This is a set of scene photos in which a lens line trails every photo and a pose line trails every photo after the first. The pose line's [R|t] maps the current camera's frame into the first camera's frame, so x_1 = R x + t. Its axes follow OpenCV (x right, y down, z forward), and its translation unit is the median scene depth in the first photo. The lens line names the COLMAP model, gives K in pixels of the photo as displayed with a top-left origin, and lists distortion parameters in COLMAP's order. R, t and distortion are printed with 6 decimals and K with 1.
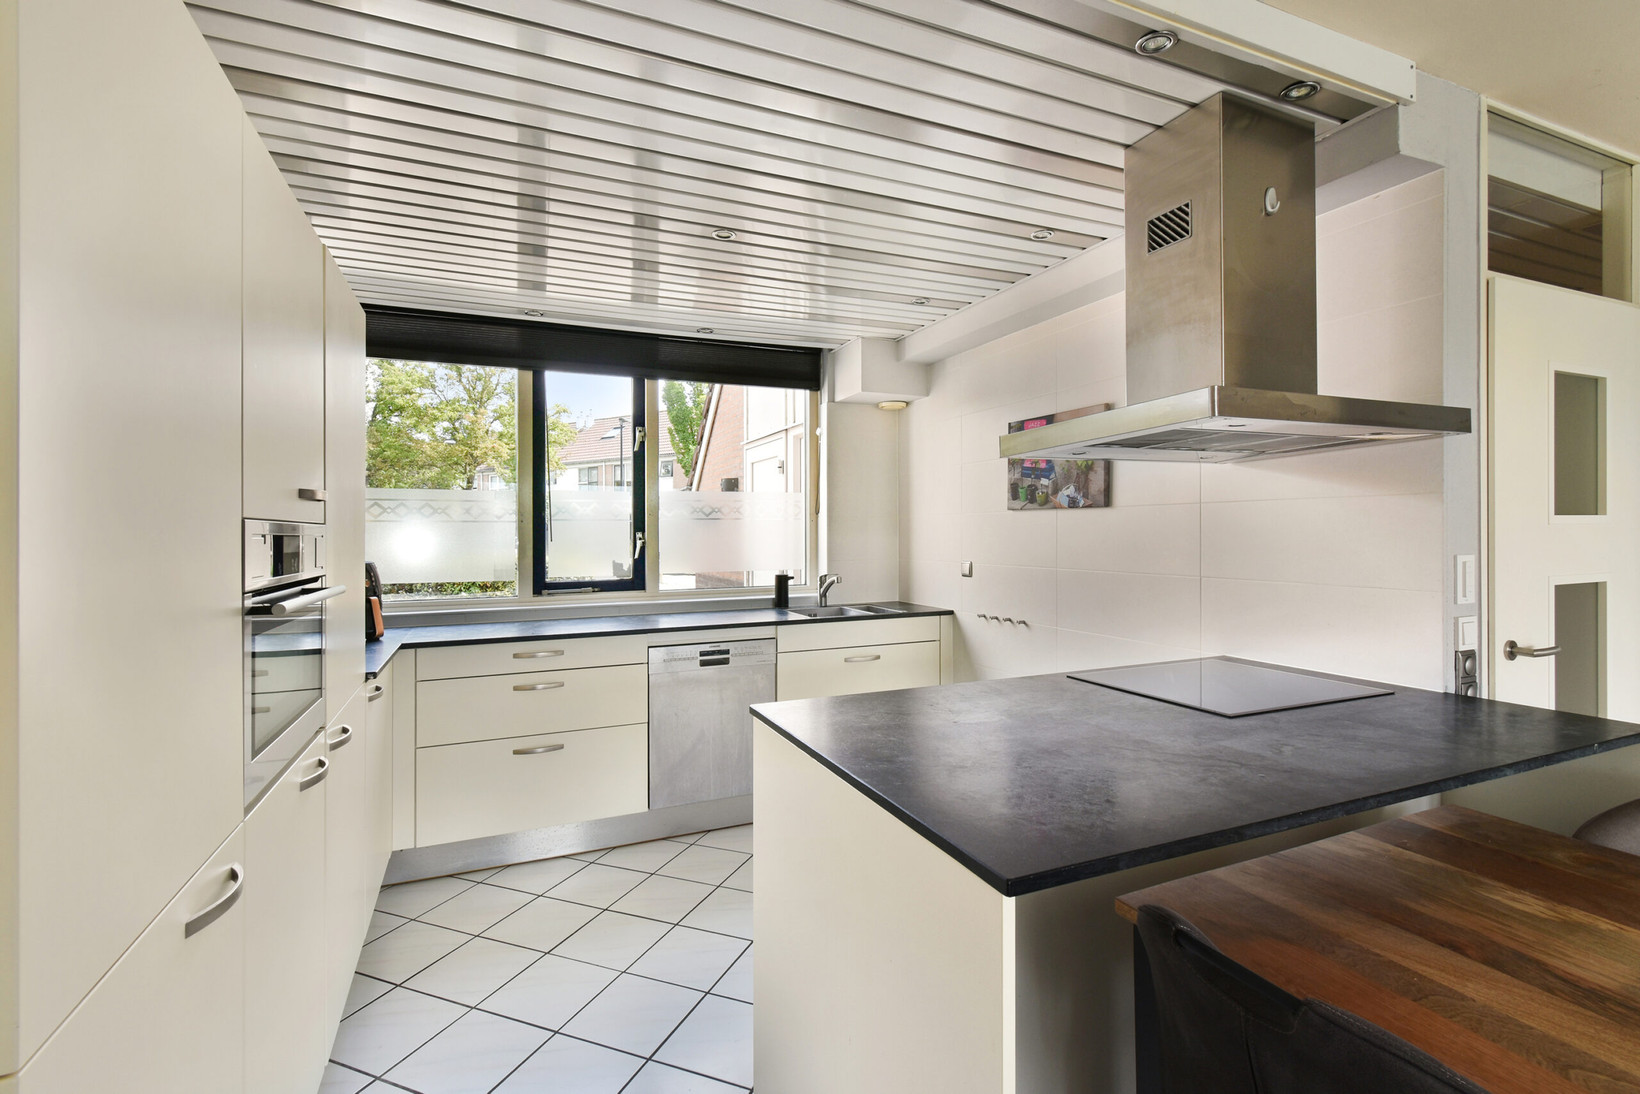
lens RADIAL K [[748.4, 0, 844.1], [0, 748.4, 535.2], [0, 0, 1]] dist [0.003364, 0.000175]
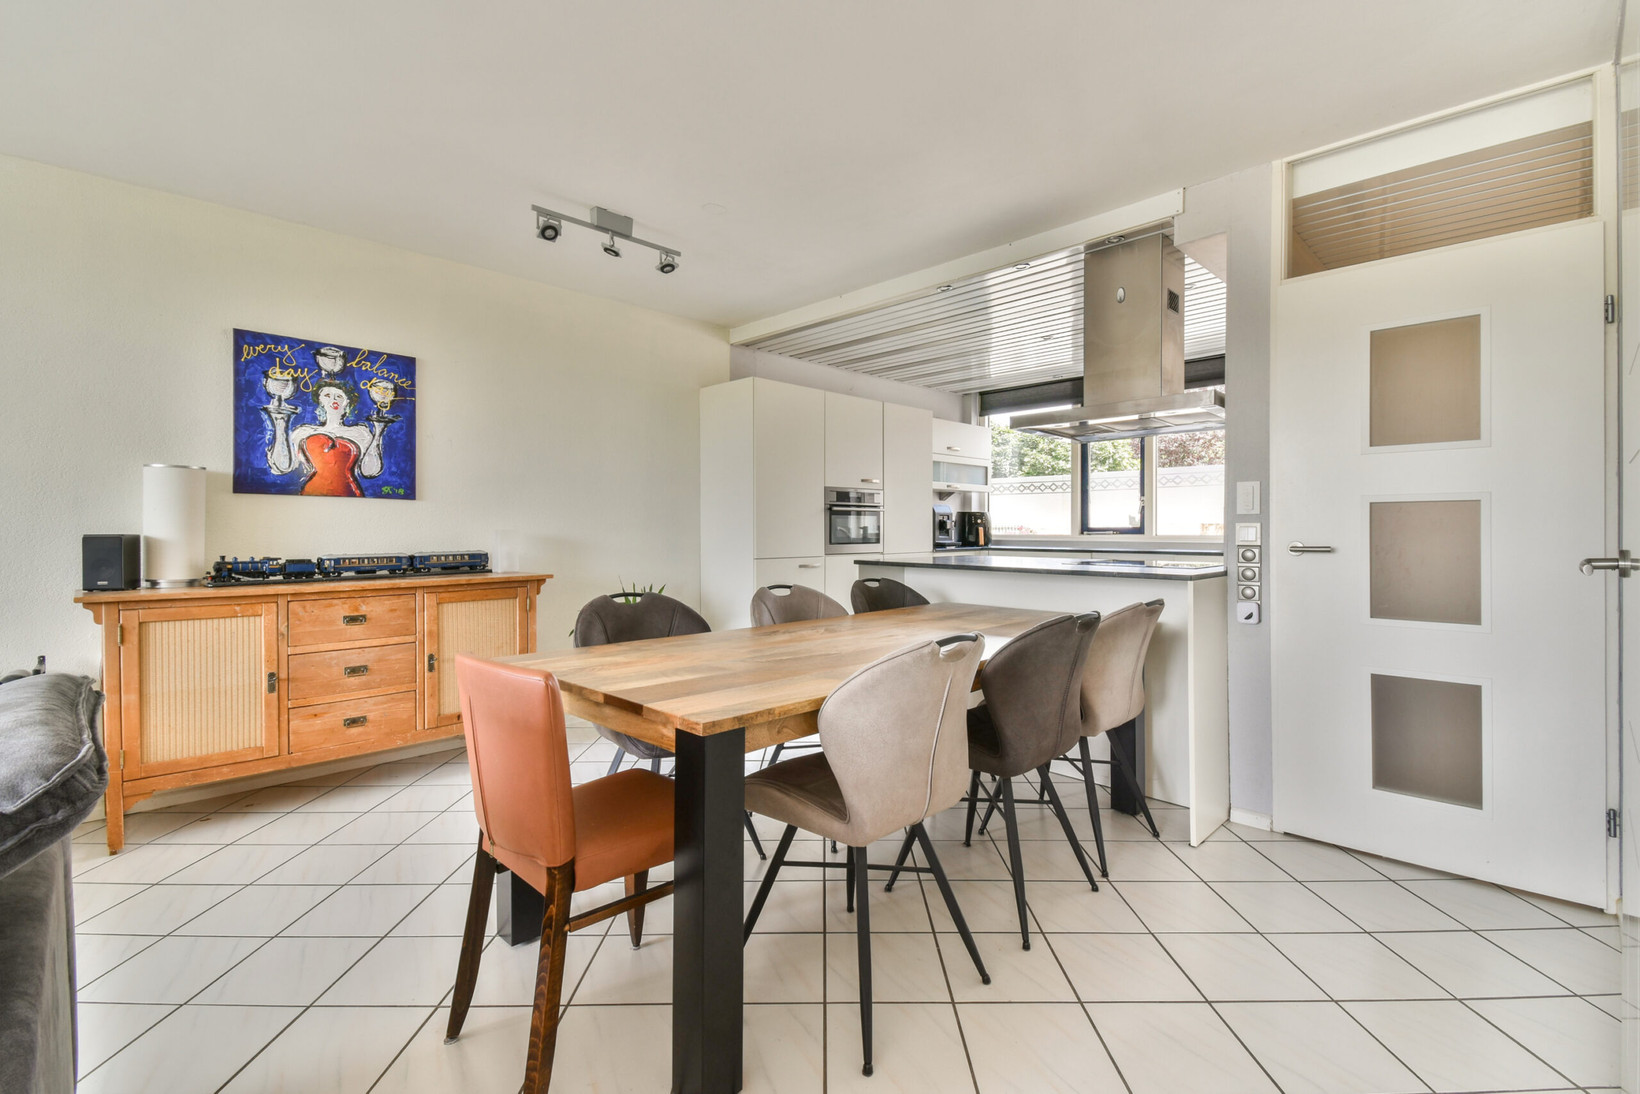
lens RADIAL K [[748.4, 0, 844.1], [0, 748.4, 535.2], [0, 0, 1]] dist [0.003364, 0.000175]
pose [[0.364258, 0.017039, -0.931142, 0.927646], [-0.004265, 0.999853, 0.016628, 0.052274], [0.931288, -0.002086, 0.364277, -0.121612]]
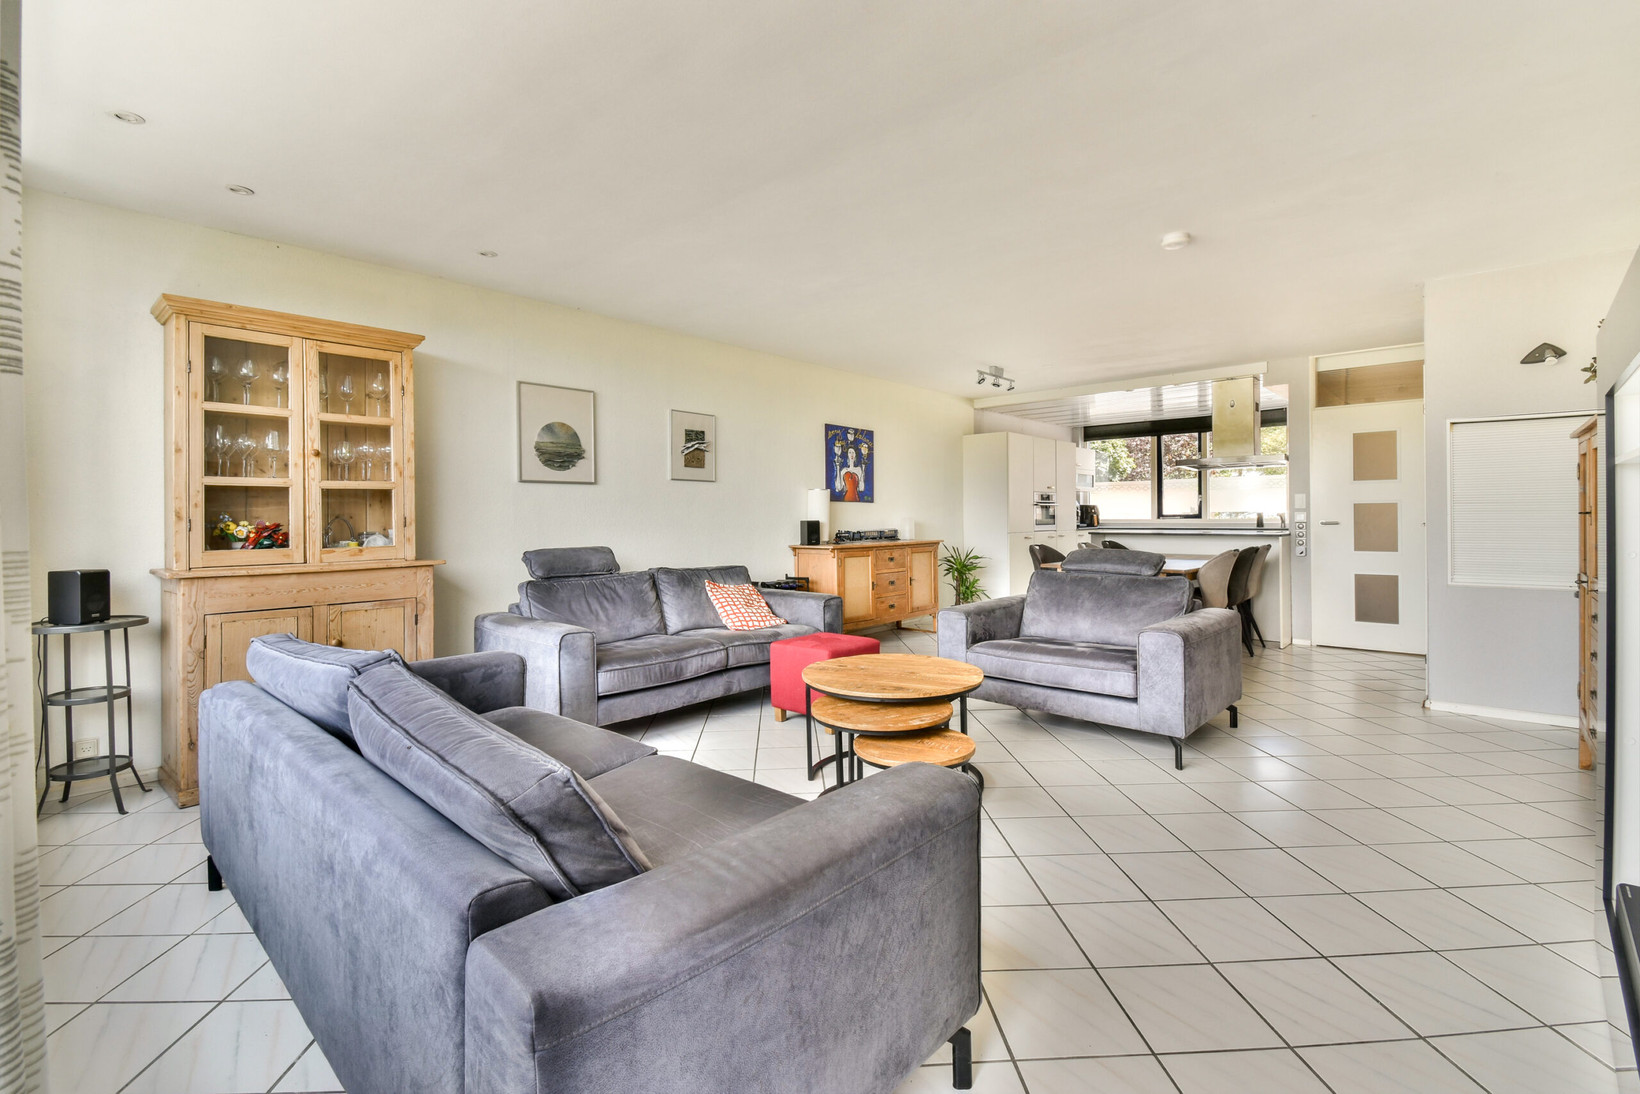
lens RADIAL K [[742.2, 0, 818.1], [0, 742.2, 520.0], [0, 0, 1]] dist [-0.001022, -0.000213]
pose [[0.388961, 0.009904, -0.921201, 1.486916], [0.002092, 0.999930, 0.011634, 0.046865], [0.921252, -0.006452, 0.388913, -1.103233]]
